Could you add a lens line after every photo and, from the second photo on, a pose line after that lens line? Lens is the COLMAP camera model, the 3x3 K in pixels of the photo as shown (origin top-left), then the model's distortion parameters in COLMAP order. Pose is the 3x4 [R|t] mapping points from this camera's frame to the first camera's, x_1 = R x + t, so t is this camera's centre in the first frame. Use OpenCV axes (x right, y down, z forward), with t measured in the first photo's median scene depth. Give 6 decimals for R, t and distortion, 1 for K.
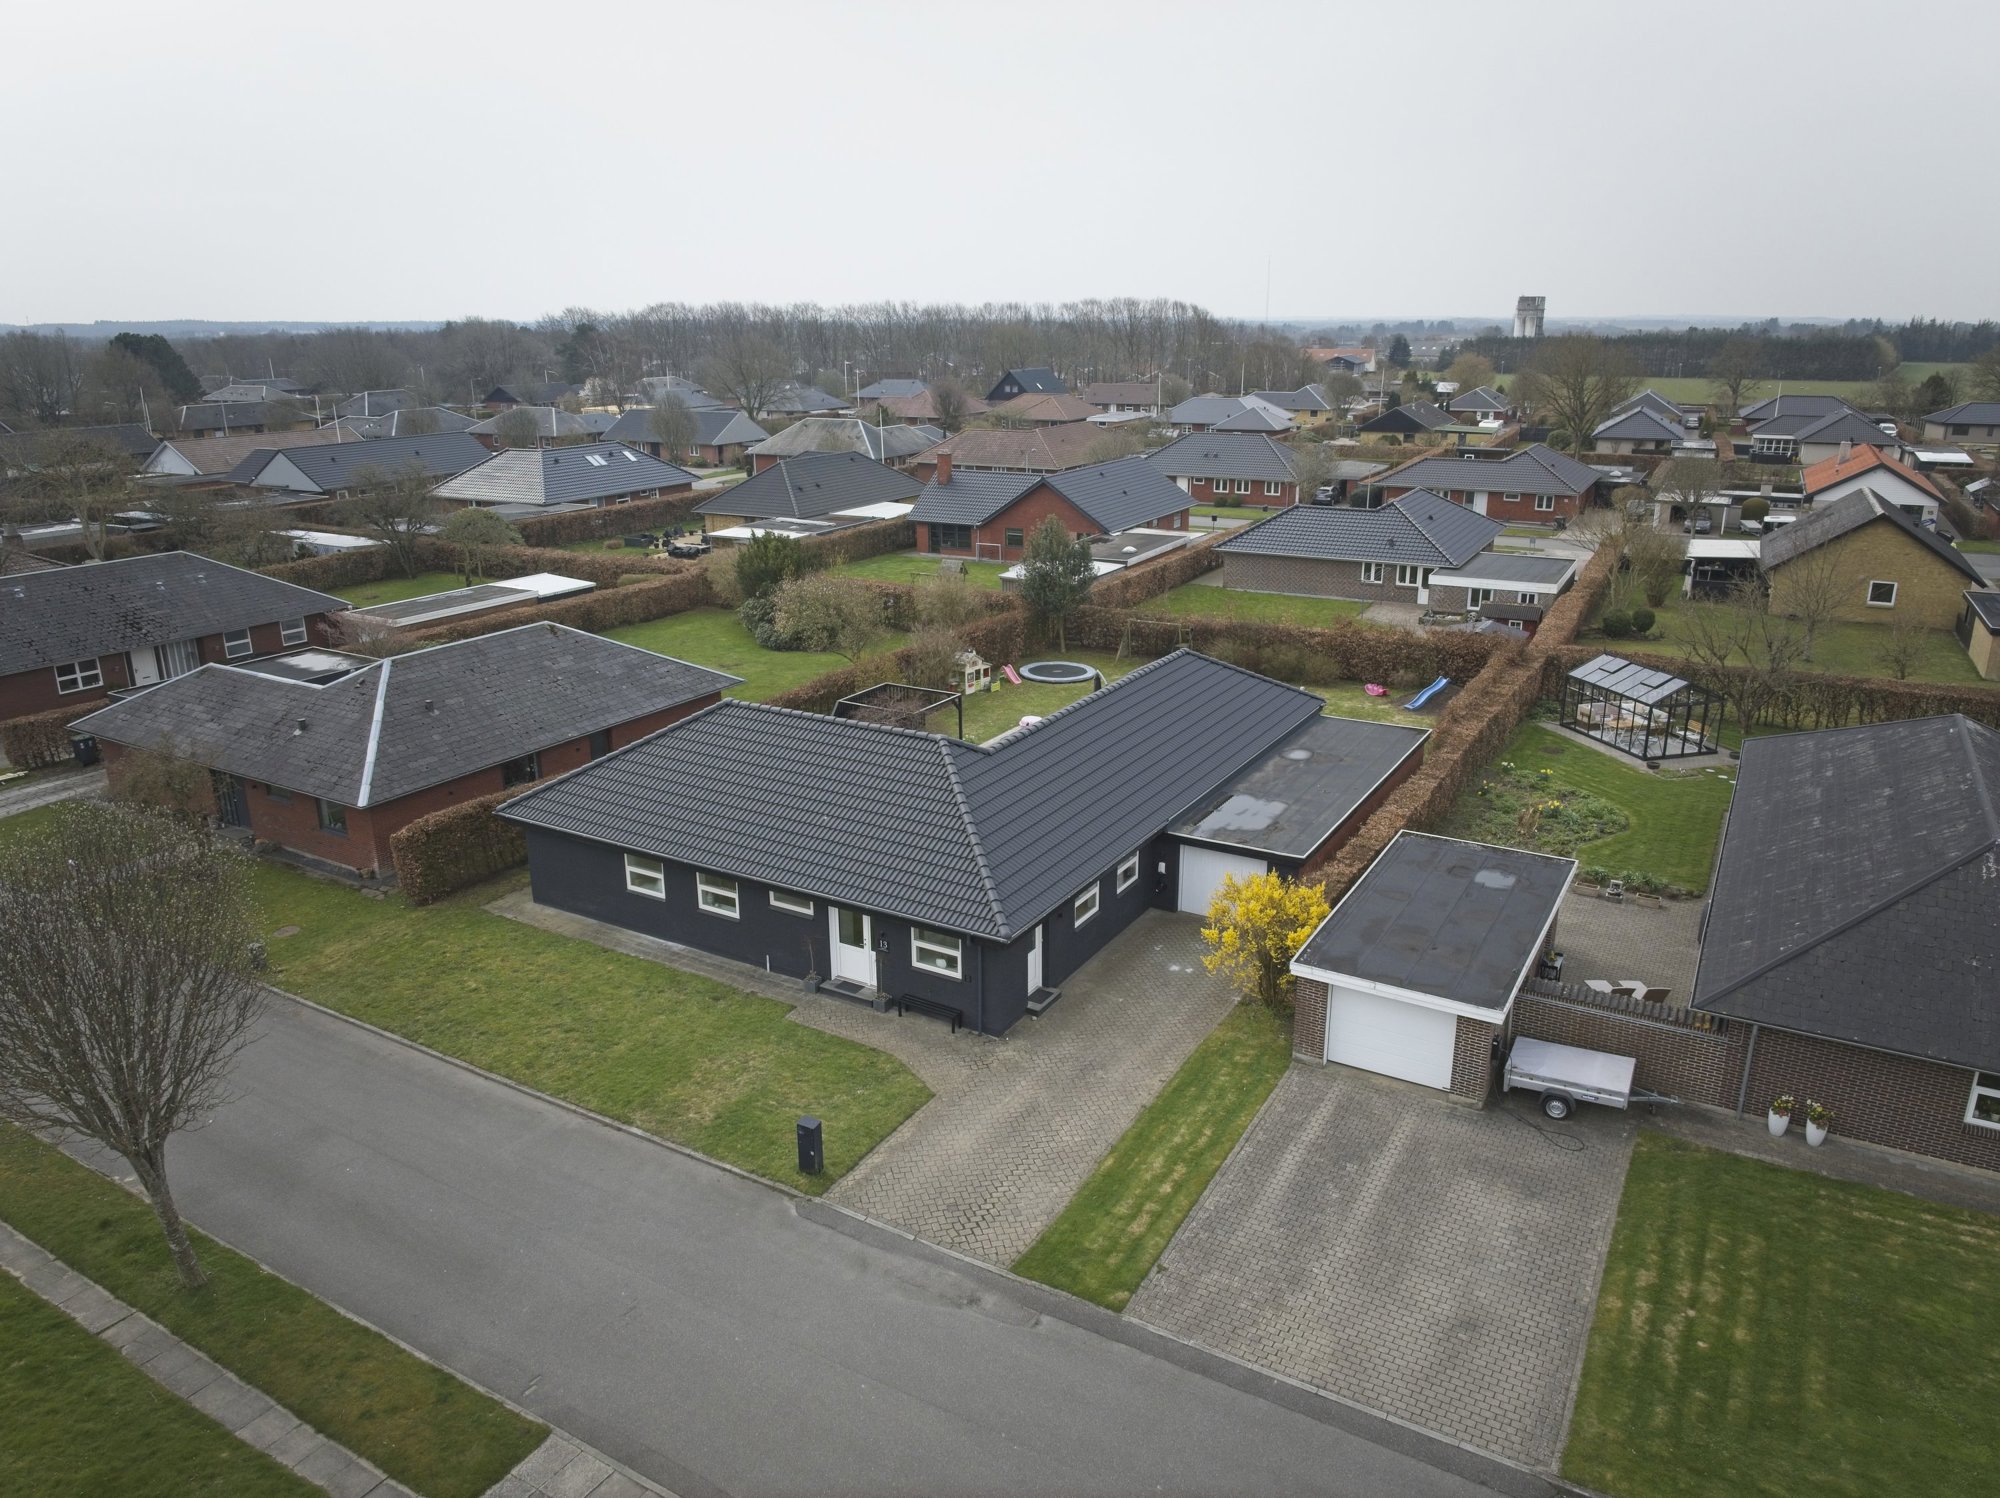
lens RADIAL K [[1367.6, 0, 1000.0], [0, 1367.6, 746.5], [0, 0, 1]] dist [0.000008, -0.028928]
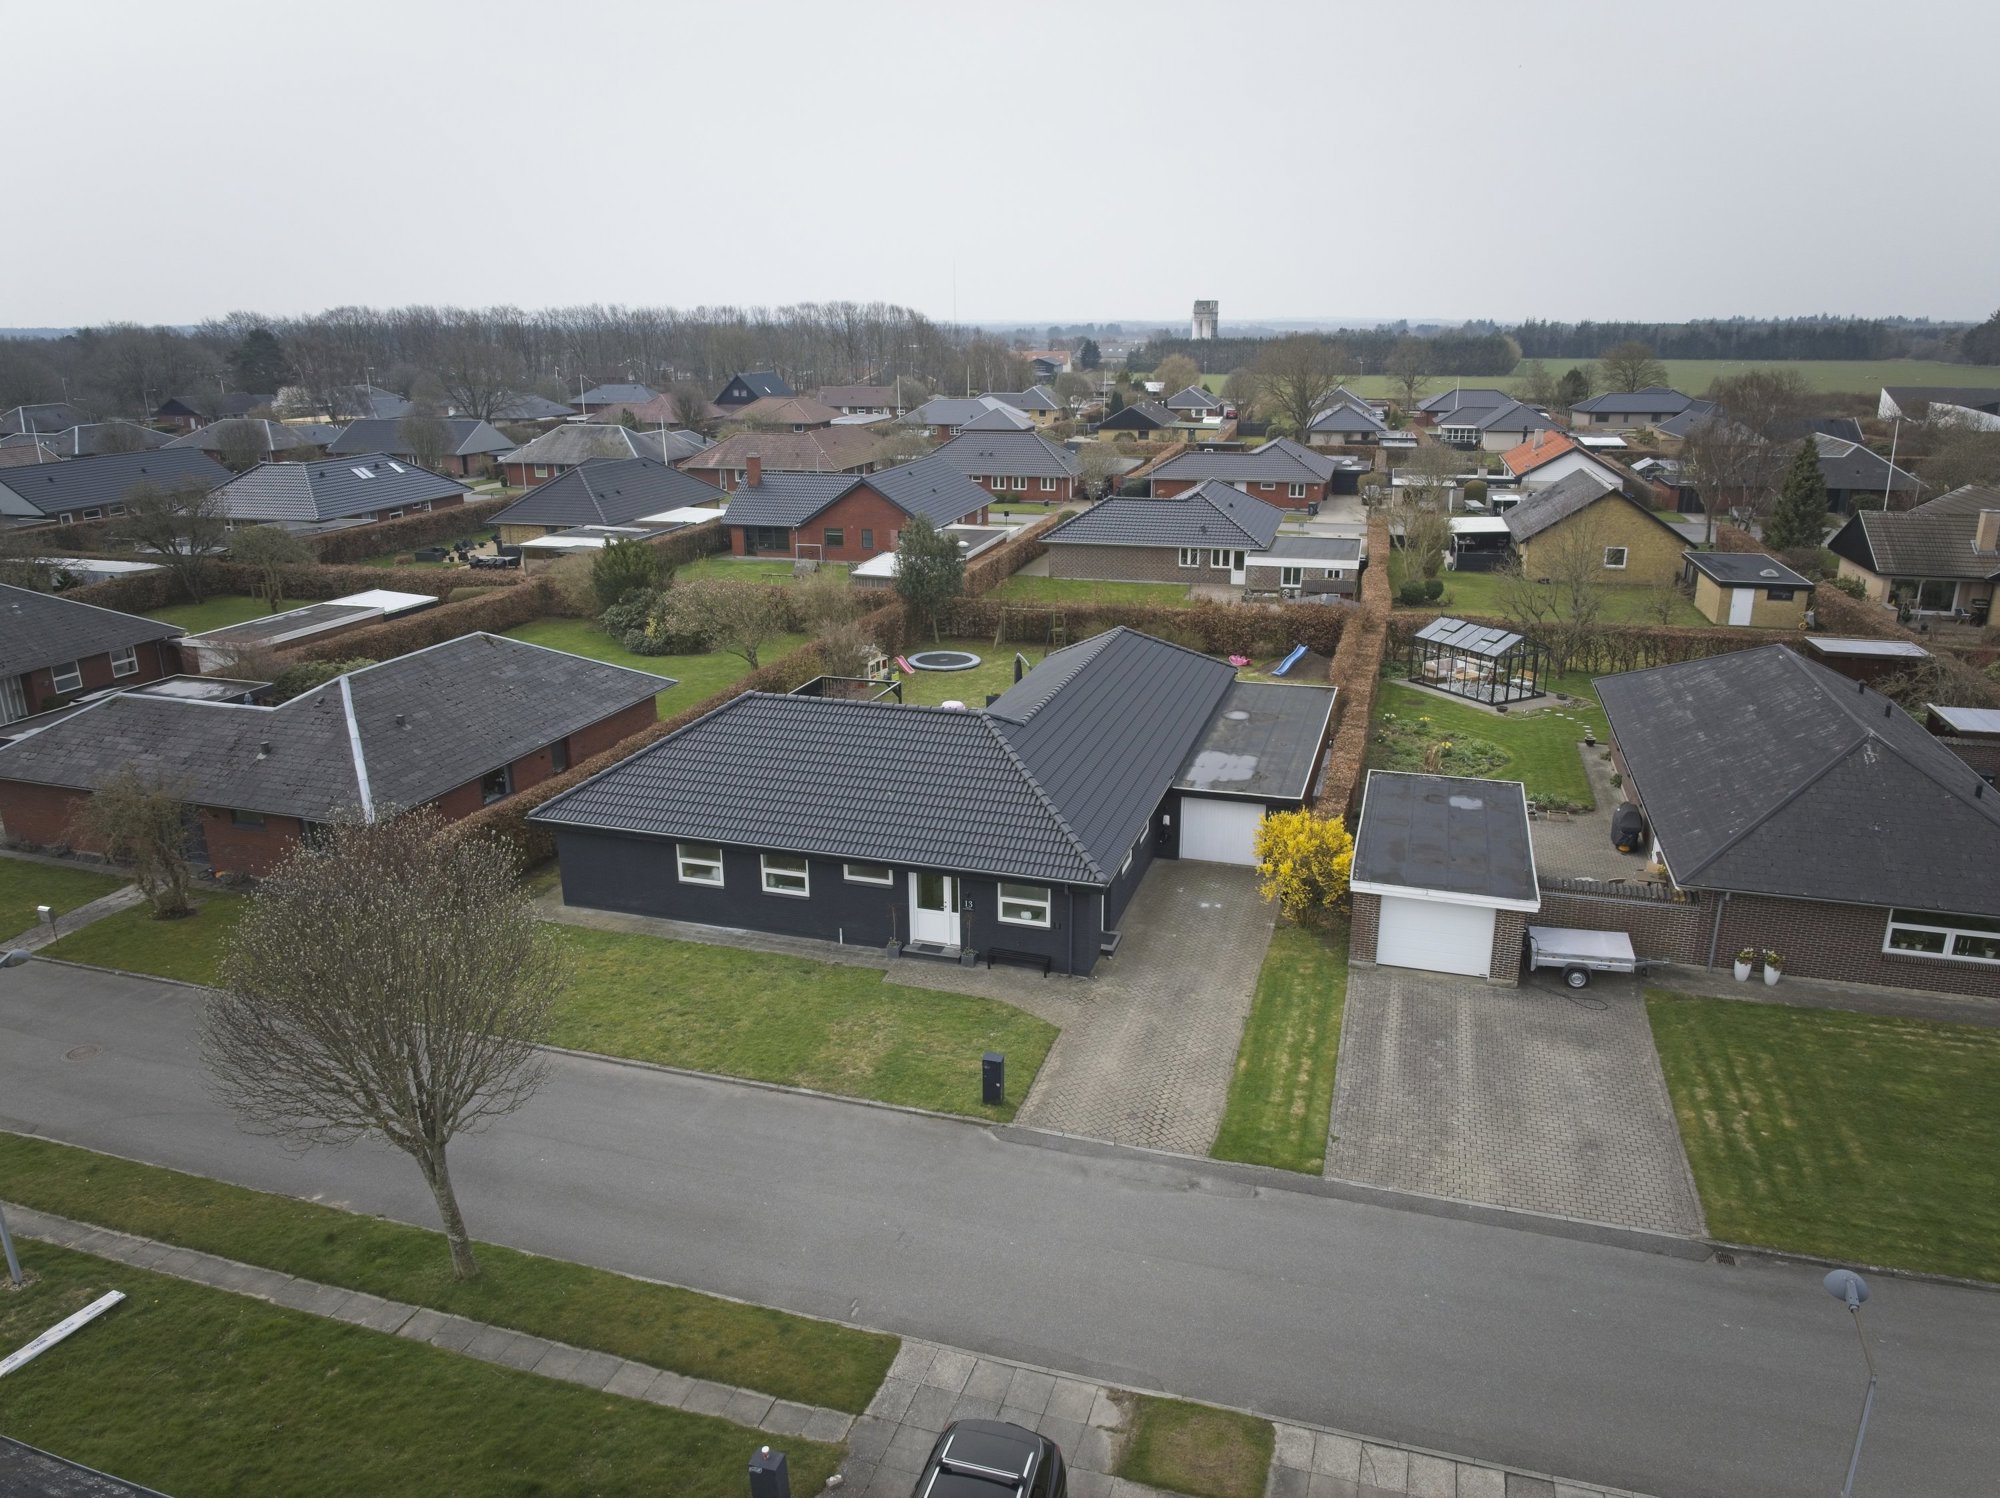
lens RADIAL K [[1367.6, 0, 1000.0], [0, 1367.6, 746.5], [0, 0, 1]] dist [0.000008, -0.028928]
pose [[0.974450, -0.066597, 0.214504, -0.209980], [0.067064, 0.997736, 0.005103, 0.012413], [-0.214358, 0.009412, 0.976710, -0.044711]]
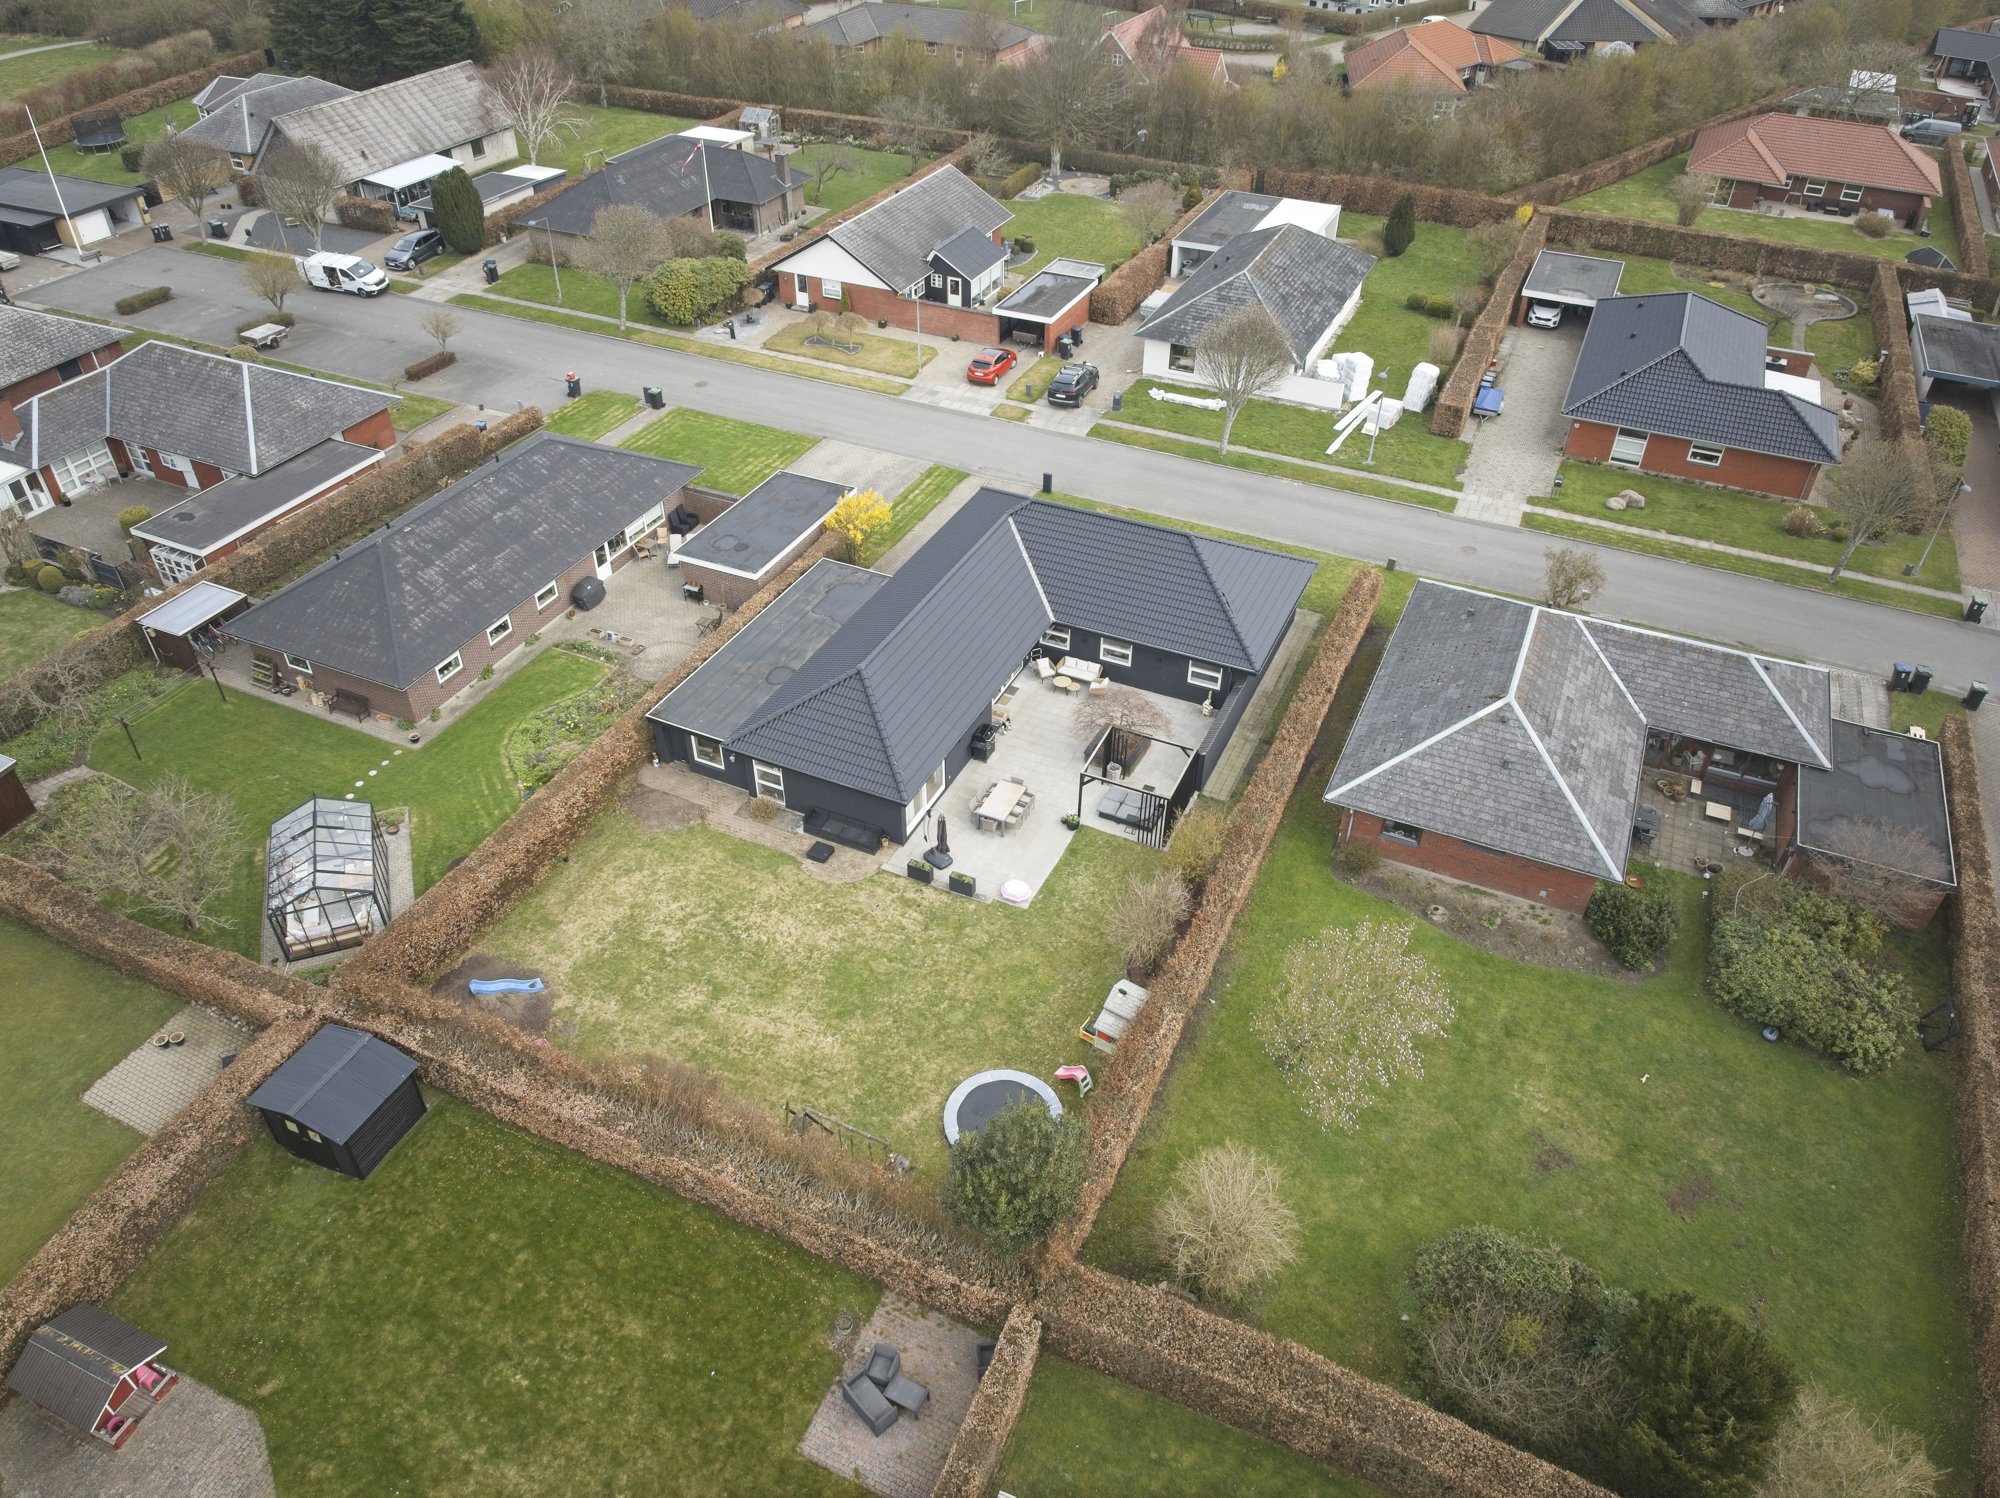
lens RADIAL K [[1367.6, 0, 1000.0], [0, 1367.6, 746.5], [0, 0, 1]] dist [0.000008, -0.028928]
pose [[-0.995013, 0.060662, -0.079182, 0.119756], [-0.031028, 0.566207, 0.823679, -0.978565], [0.094799, 0.822028, -0.561501, 1.756850]]
